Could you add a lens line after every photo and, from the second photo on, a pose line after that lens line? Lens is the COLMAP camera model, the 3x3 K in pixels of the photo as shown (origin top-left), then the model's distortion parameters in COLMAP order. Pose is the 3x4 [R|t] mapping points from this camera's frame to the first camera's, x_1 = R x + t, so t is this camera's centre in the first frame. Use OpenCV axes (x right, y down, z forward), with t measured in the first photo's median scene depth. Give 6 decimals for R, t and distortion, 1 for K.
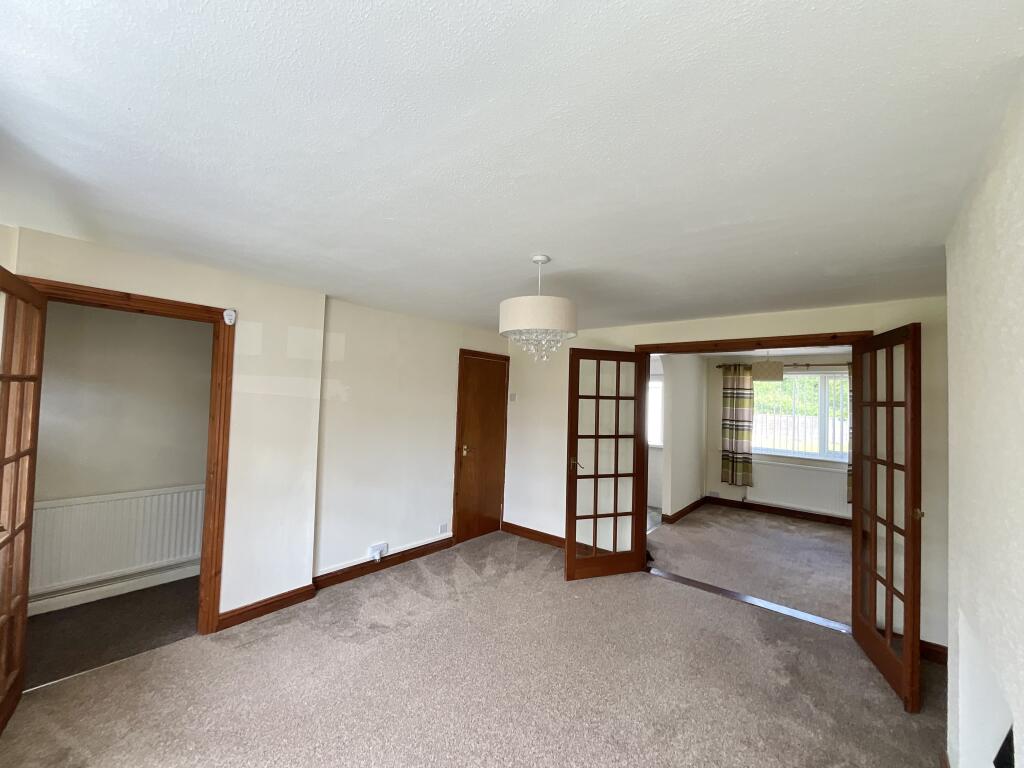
lens RADIAL K [[414.2, 0, 512.0], [0, 414.2, 384.0], [0, 0, 1]] dist [-0.000400, -0.000023]
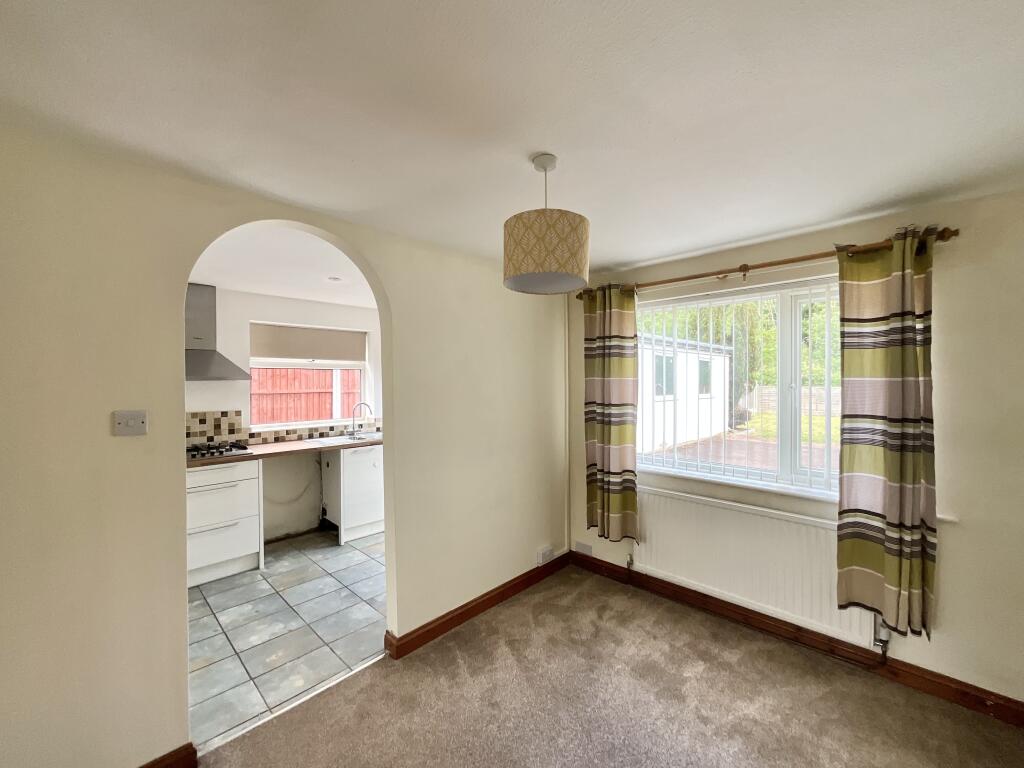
lens RADIAL K [[412.0, 0, 512.0], [0, 412.0, 384.0], [0, 0, 1]] dist [0.000851, 0.000235]
pose [[0.996535, -0.041258, -0.072225, 0.466389], [0.044156, 0.998263, 0.038999, 0.041433], [0.070491, -0.042053, 0.996626, 0.517930]]
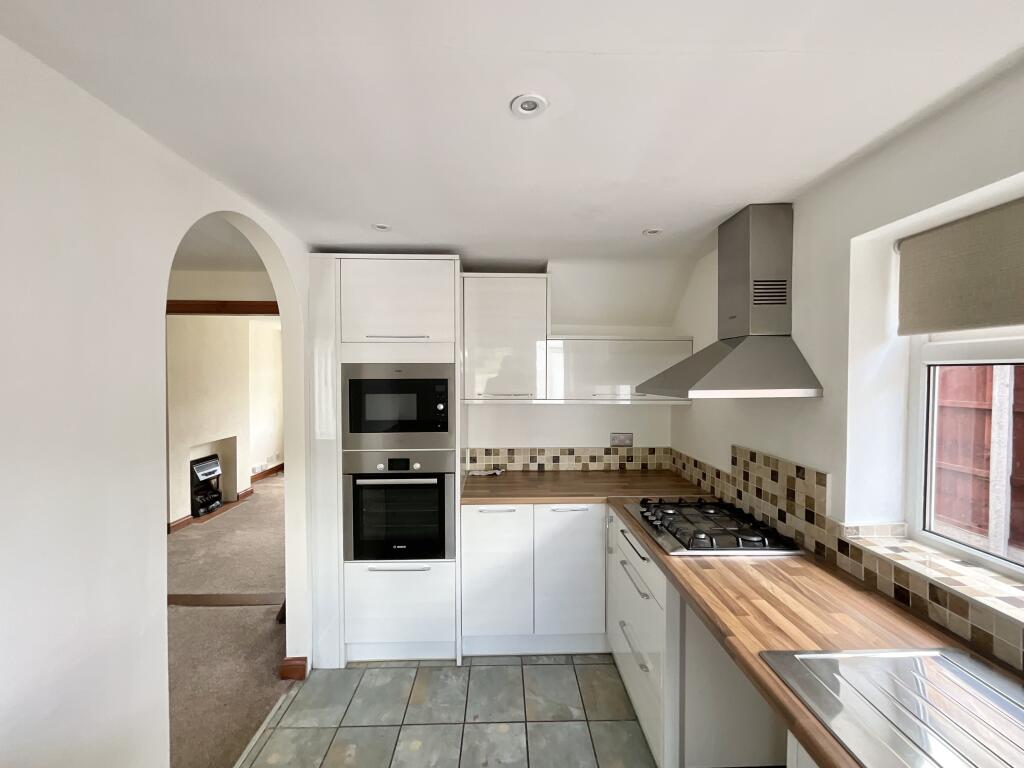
lens RADIAL K [[408.9, 0, 512.0], [0, 408.9, 384.0], [0, 0, 1]] dist [-0.000288, -0.000211]
pose [[-0.754729, -0.021521, -0.655683, 0.325808], [-0.006022, 0.999647, -0.025879, 0.040585], [0.656009, -0.015583, -0.754592, 1.147804]]
